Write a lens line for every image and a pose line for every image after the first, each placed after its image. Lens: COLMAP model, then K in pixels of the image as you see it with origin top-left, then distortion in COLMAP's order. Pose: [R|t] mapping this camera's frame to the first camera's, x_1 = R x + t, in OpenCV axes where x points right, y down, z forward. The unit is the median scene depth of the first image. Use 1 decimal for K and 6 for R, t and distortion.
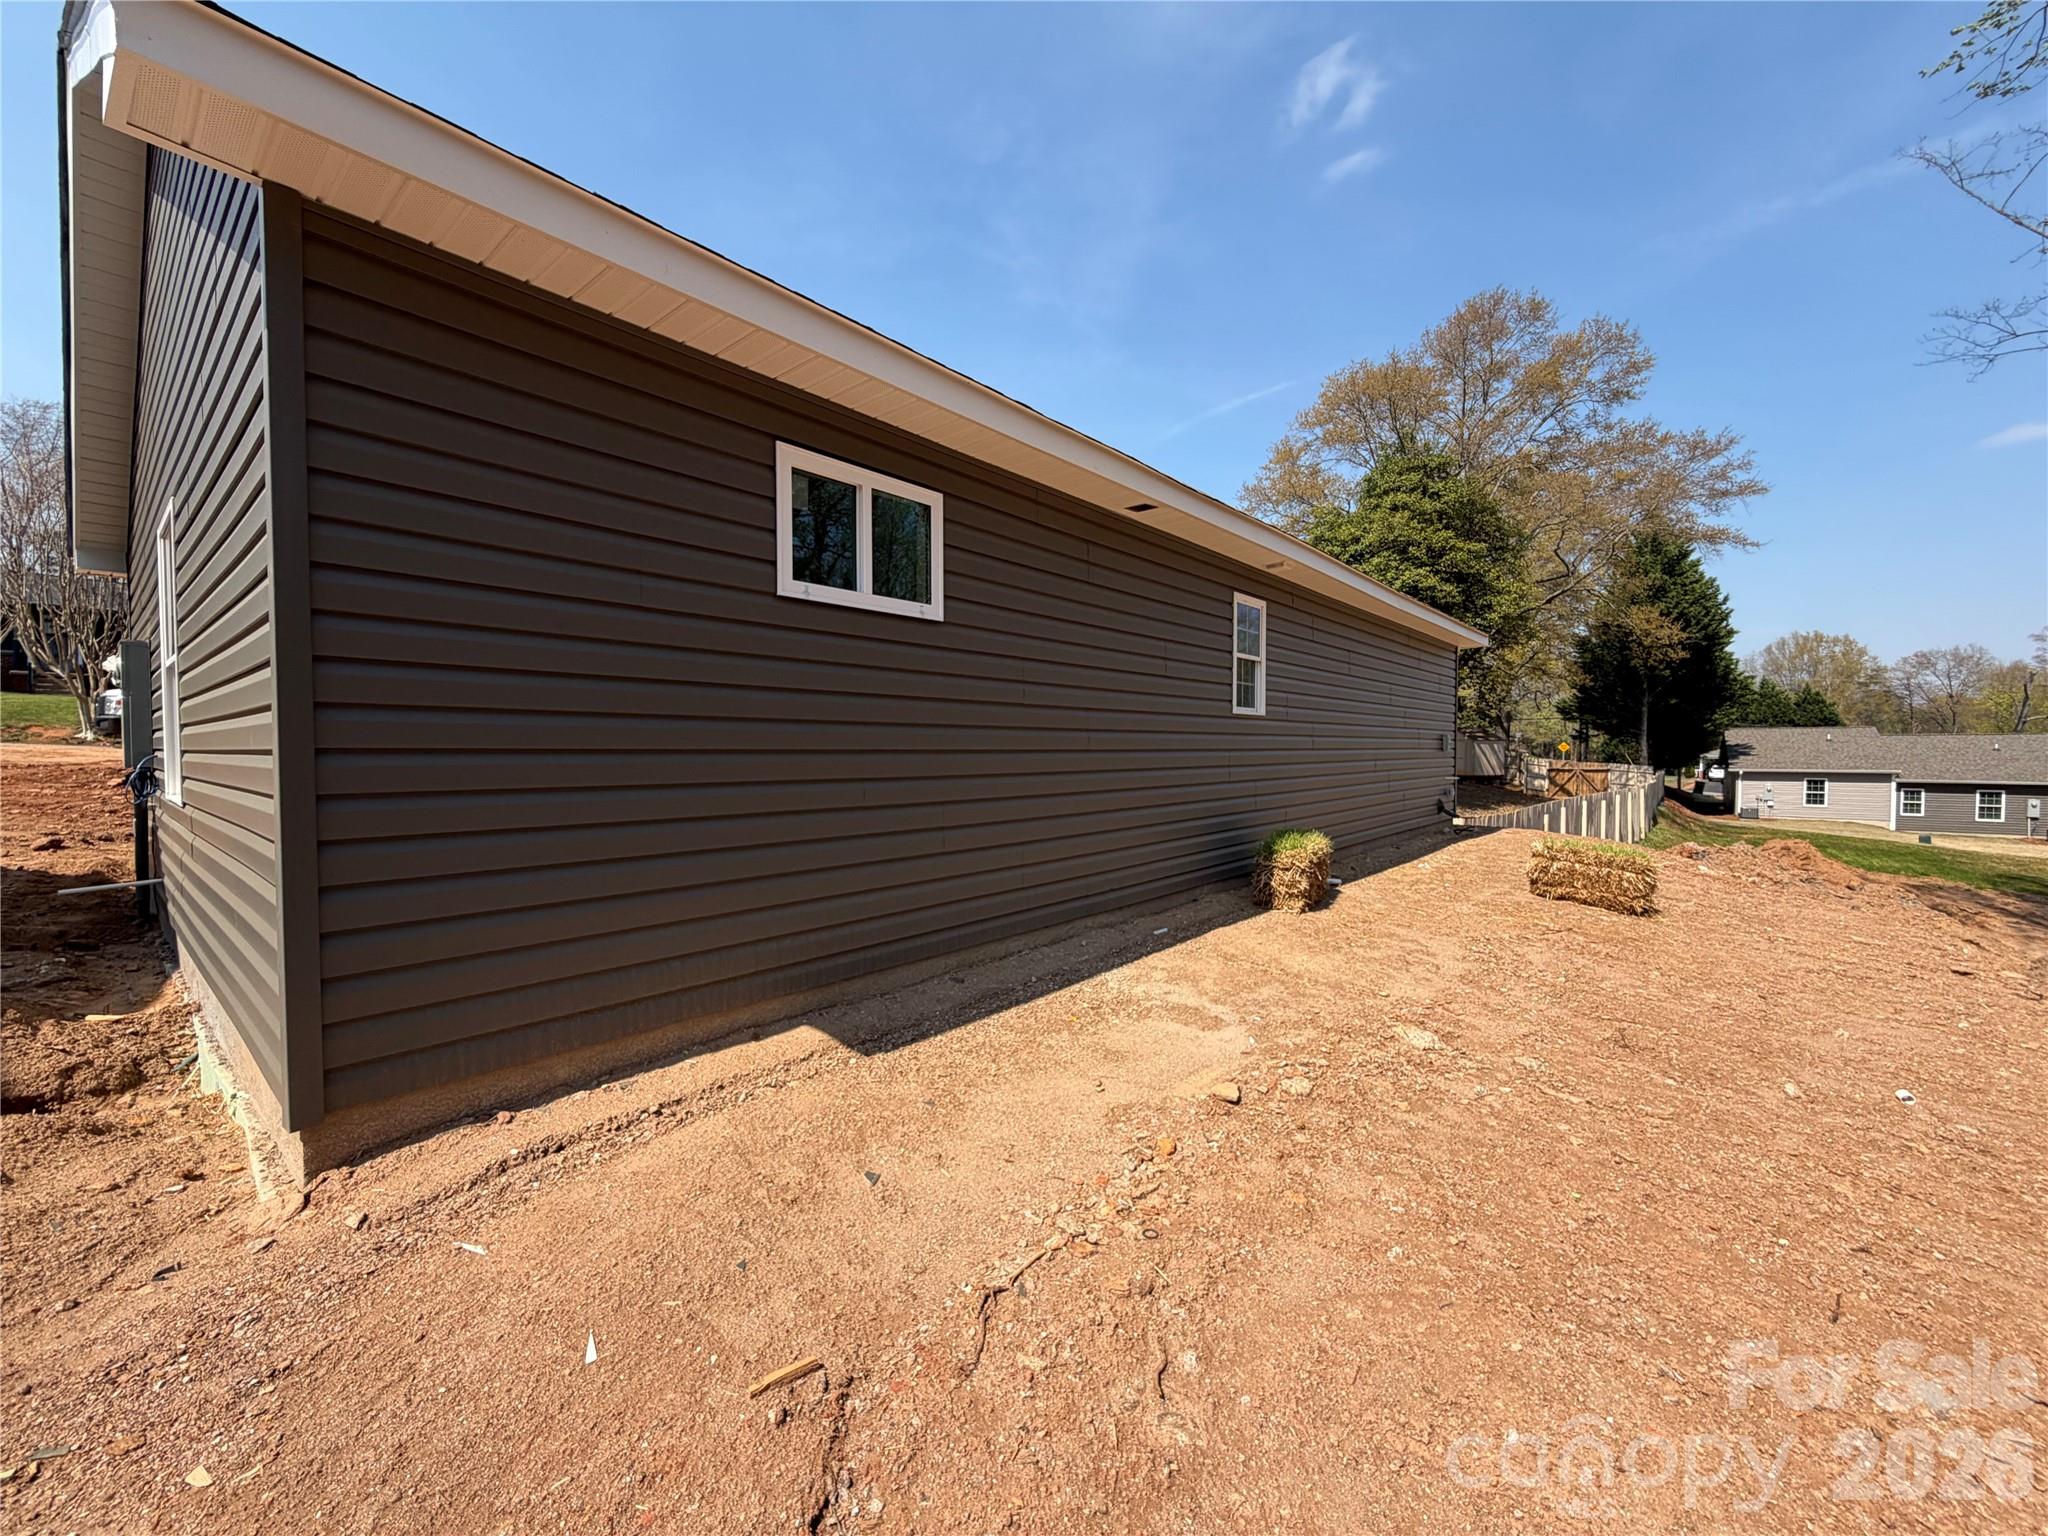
lens RADIAL K [[821.0, 0, 1020.5], [0, 821.0, 771.2], [0, 0, 1]] dist [-0.001243, 0.000102]
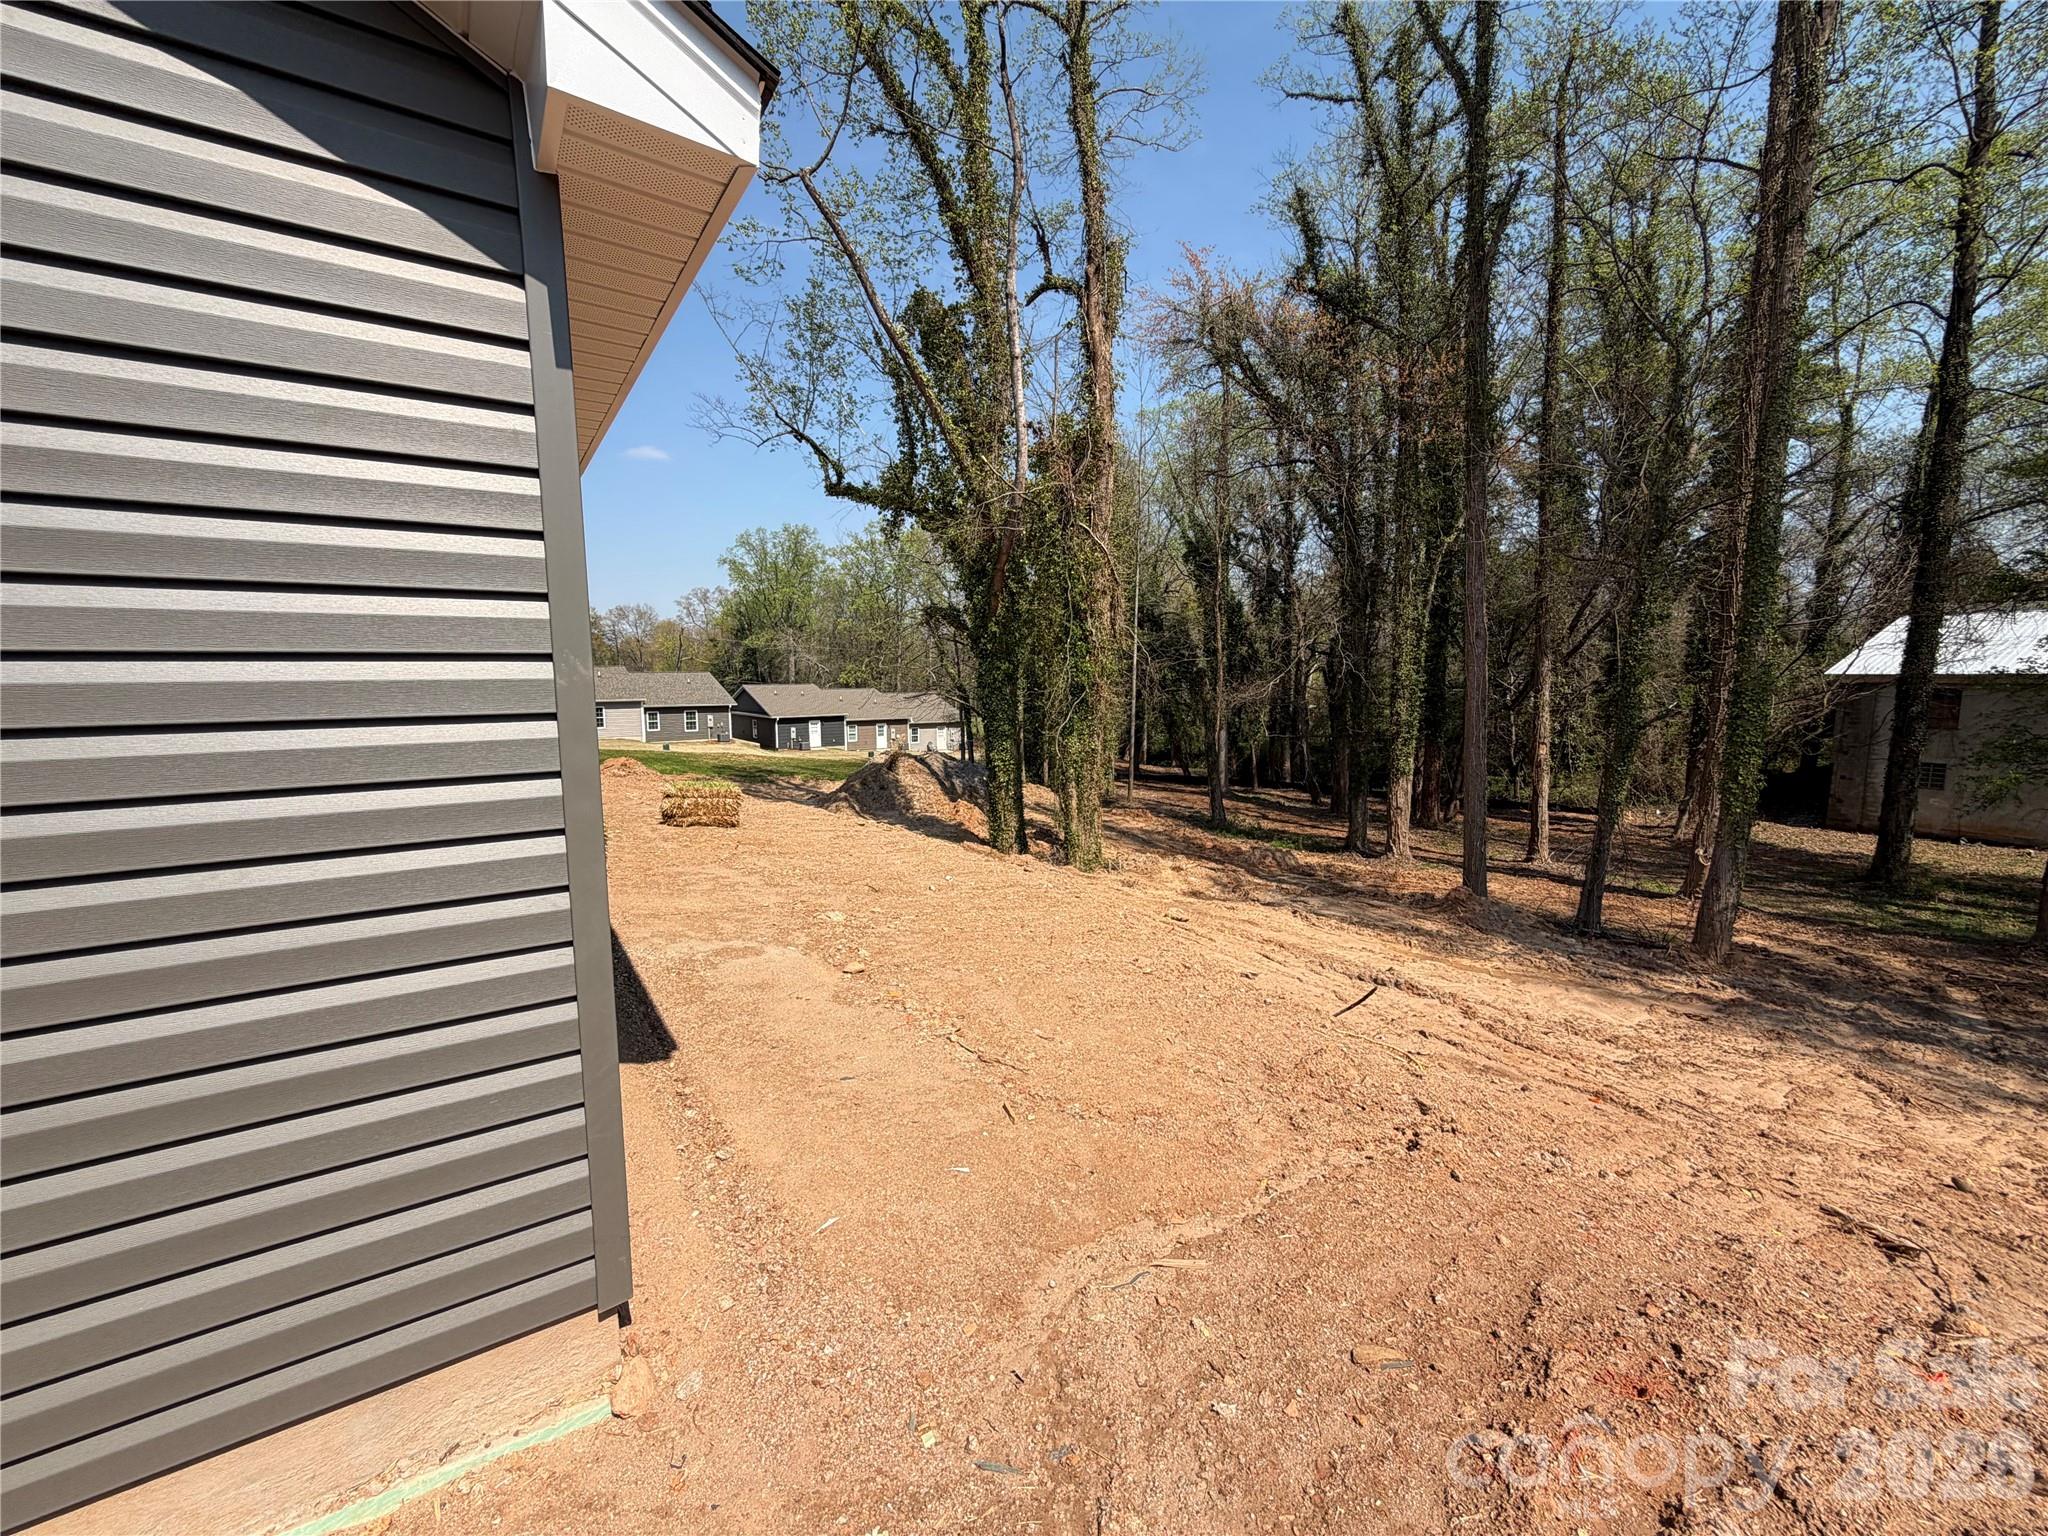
lens RADIAL K [[821.0, 0, 1022.8], [0, 821.0, 769.6], [0, 0, 1]] dist [-0.001243, 0.000102]
pose [[0.260108, -0.111857, 0.959079, -0.113085], [0.027998, 0.993723, 0.108304, -0.015740], [-0.965173, -0.001319, 0.261607, 0.025196]]
